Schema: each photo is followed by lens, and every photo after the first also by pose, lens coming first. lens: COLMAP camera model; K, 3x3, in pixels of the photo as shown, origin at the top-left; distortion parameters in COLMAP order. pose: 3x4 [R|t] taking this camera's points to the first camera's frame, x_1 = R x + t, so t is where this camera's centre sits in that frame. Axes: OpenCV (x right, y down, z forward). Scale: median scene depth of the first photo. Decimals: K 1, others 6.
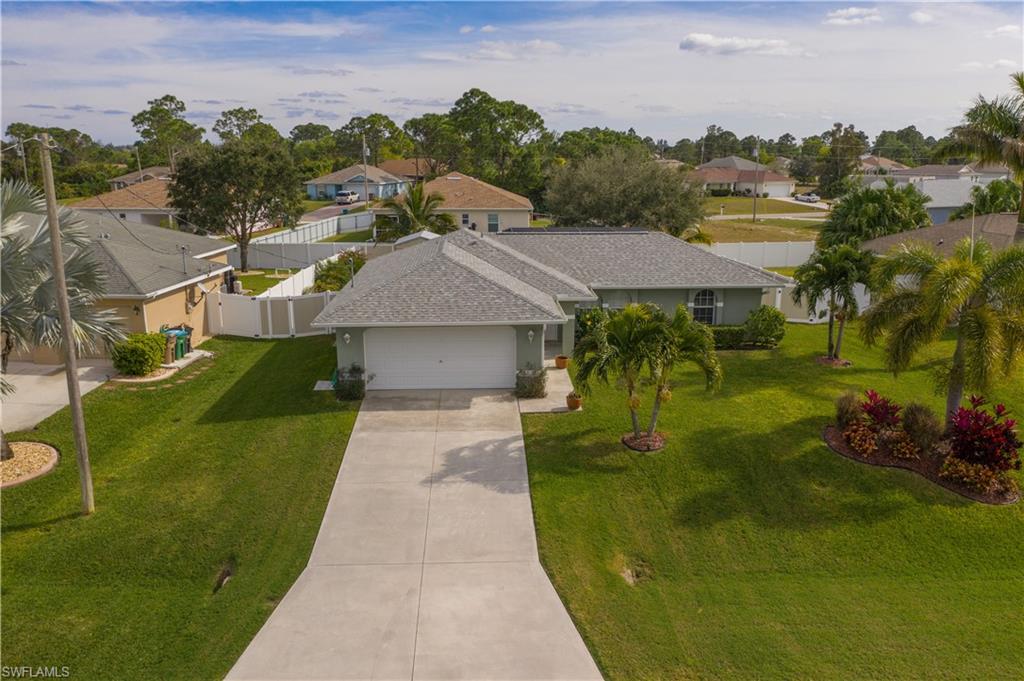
lens RADIAL K [[816.8, 0, 512.0], [0, 816.8, 340.5], [0, 0, 1]] dist [-0.004369, 0.000103]
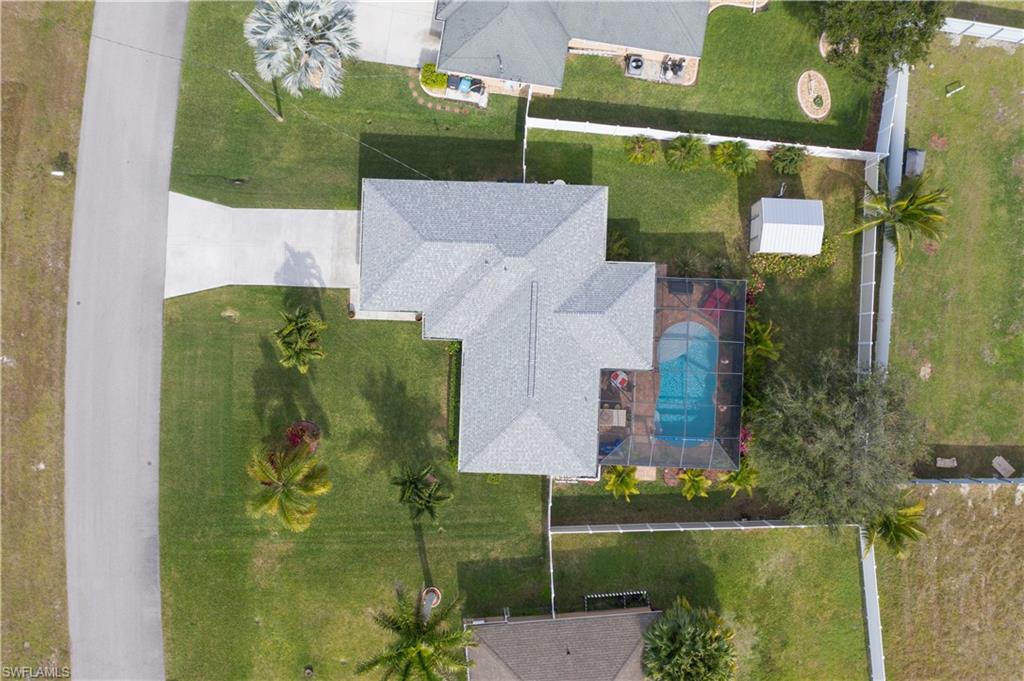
lens RADIAL K [[816.8, 0, 512.0], [0, 816.8, 340.5], [0, 0, 1]] dist [-0.004369, 0.000103]
pose [[-0.081000, 0.996568, -0.017051, 0.146820], [-0.211380, -0.000458, 0.977404, -2.041795], [0.974042, 0.082774, 0.210692, 0.987134]]
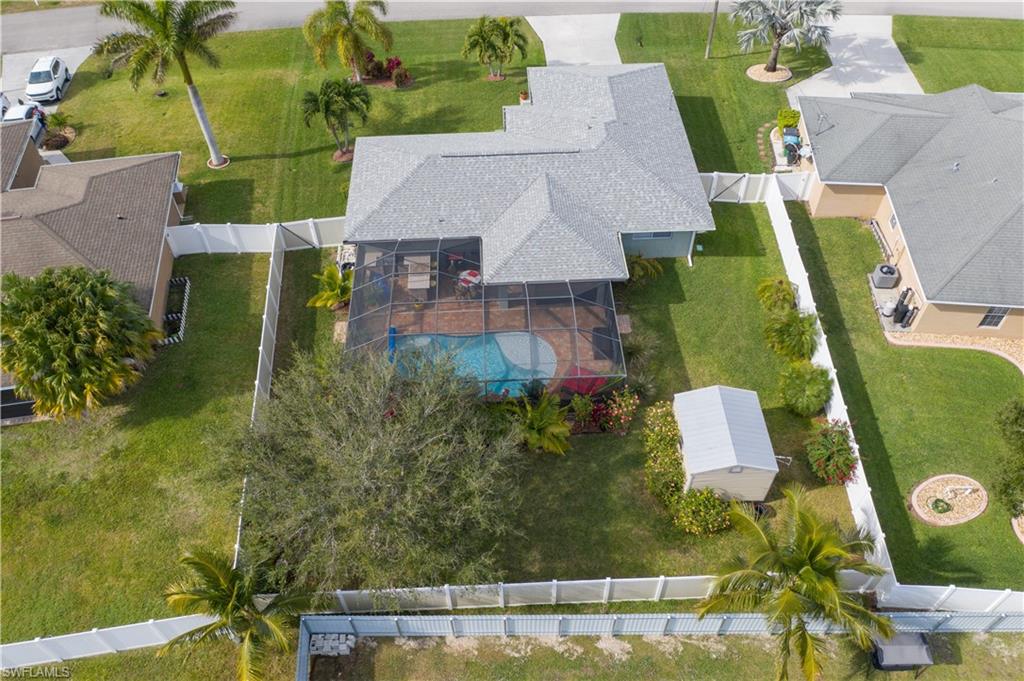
lens RADIAL K [[816.8, 0, 512.0], [0, 816.8, 340.5], [0, 0, 1]] dist [-0.004369, 0.000103]
pose [[-0.999924, 0.007535, 0.009788, 0.092612], [0.012186, 0.472210, 0.881402, -1.413581], [0.002019, 0.881454, -0.472266, 2.520923]]
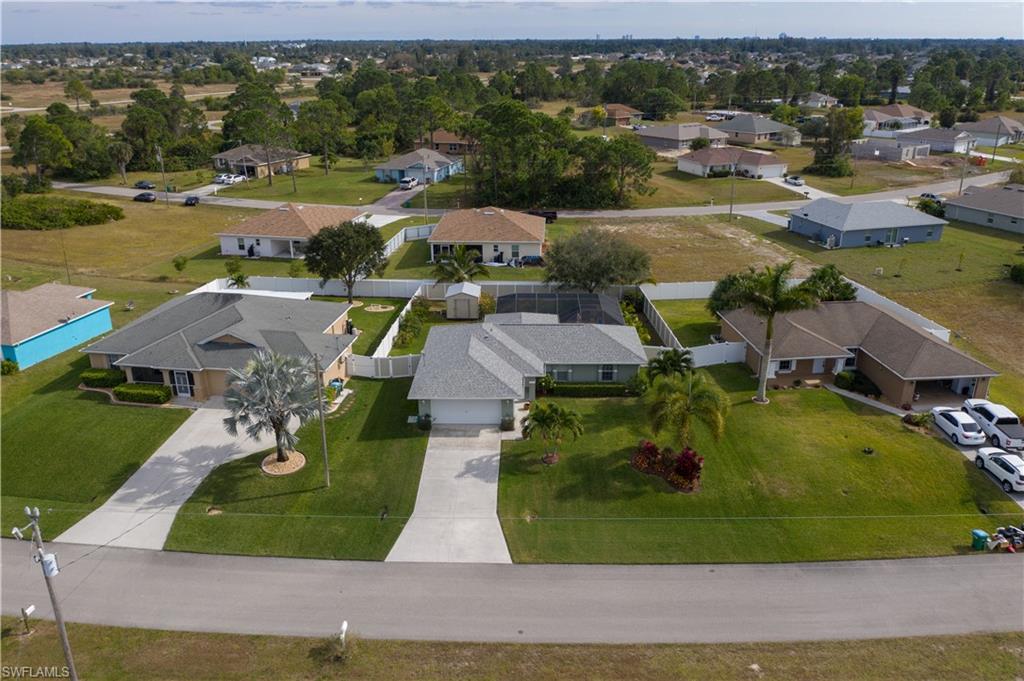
lens RADIAL K [[816.8, 0, 512.0], [0, 816.8, 340.5], [0, 0, 1]] dist [-0.004369, 0.000103]
pose [[0.997832, 0.019388, -0.062896, 0.176488], [-0.011537, 0.992356, 0.122868, -0.459046], [0.064797, -0.121876, 0.990428, -1.180525]]
